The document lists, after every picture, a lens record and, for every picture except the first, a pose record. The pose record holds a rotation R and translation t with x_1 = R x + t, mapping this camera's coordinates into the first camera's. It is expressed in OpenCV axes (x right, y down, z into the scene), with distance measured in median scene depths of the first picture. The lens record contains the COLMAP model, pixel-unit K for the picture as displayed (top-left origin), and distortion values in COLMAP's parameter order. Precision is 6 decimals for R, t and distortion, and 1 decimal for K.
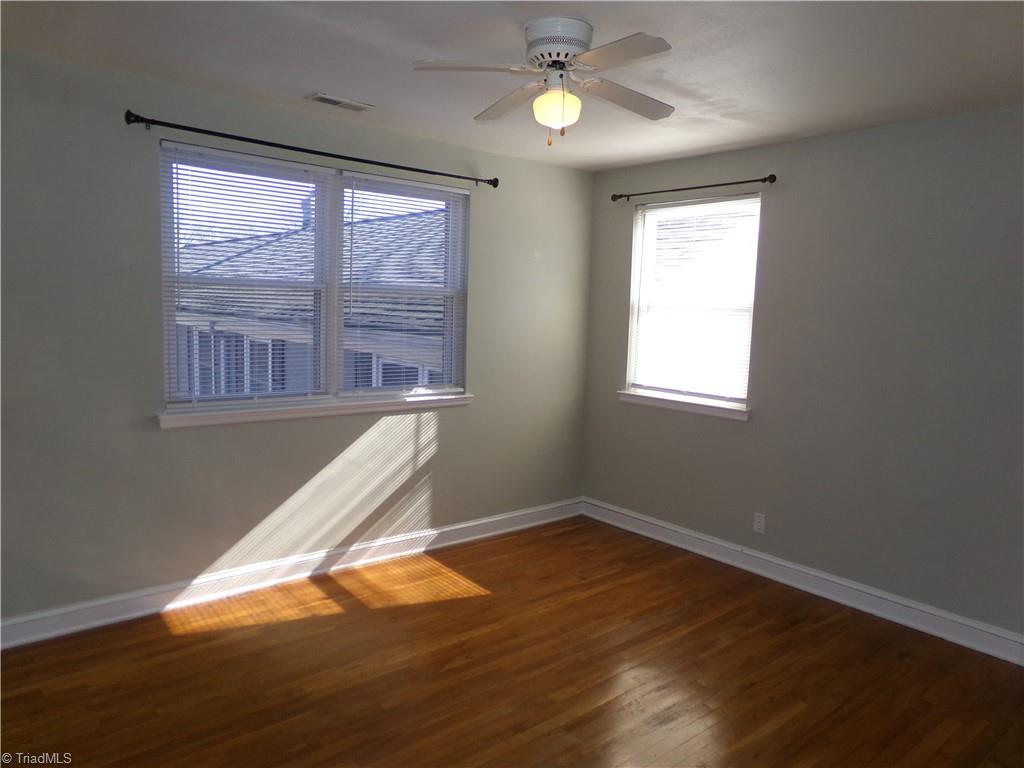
lens RADIAL K [[681.2, 0, 512.0], [0, 681.2, 384.0], [0, 0, 1]] dist [-0.092594, 0.147066]
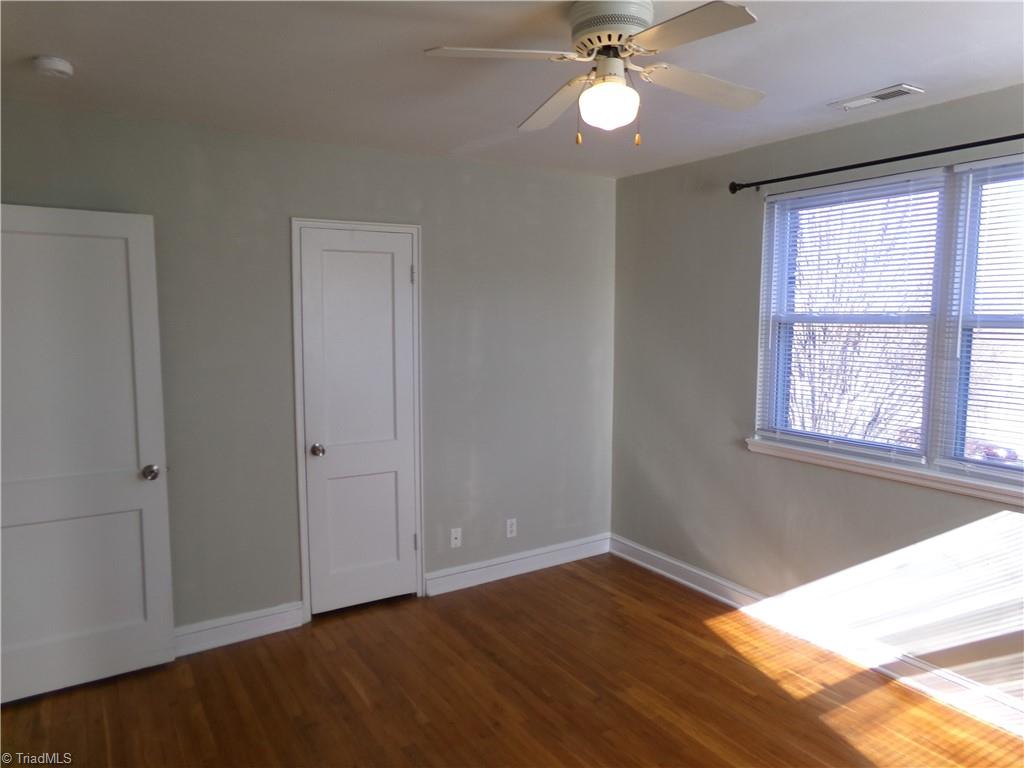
lens RADIAL K [[704.2, 0, 518.1], [0, 704.2, 380.4], [0, 0, 1]] dist [-0.105160, 0.166254]
pose [[-0.123080, 0.069961, -0.989928, 0.670248], [-0.106009, 0.990878, 0.083209, -0.106031], [0.986719, 0.115182, -0.114541, 0.726742]]
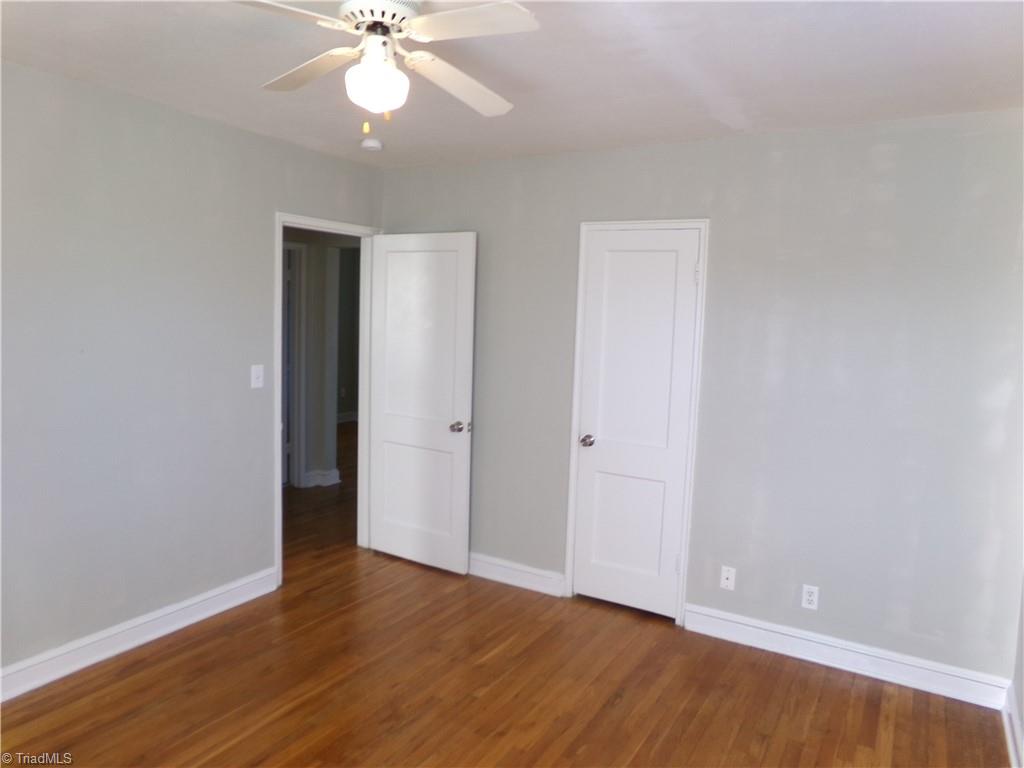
lens RADIAL K [[714.7, 0, 512.1], [0, 714.7, 371.7], [0, 0, 1]] dist [-0.004847, 0.035401]
pose [[-0.938029, -0.024804, -0.345669, 0.151552], [-0.092844, 0.978961, 0.181700, -0.192034], [0.333890, 0.202533, -0.920596, 1.355353]]
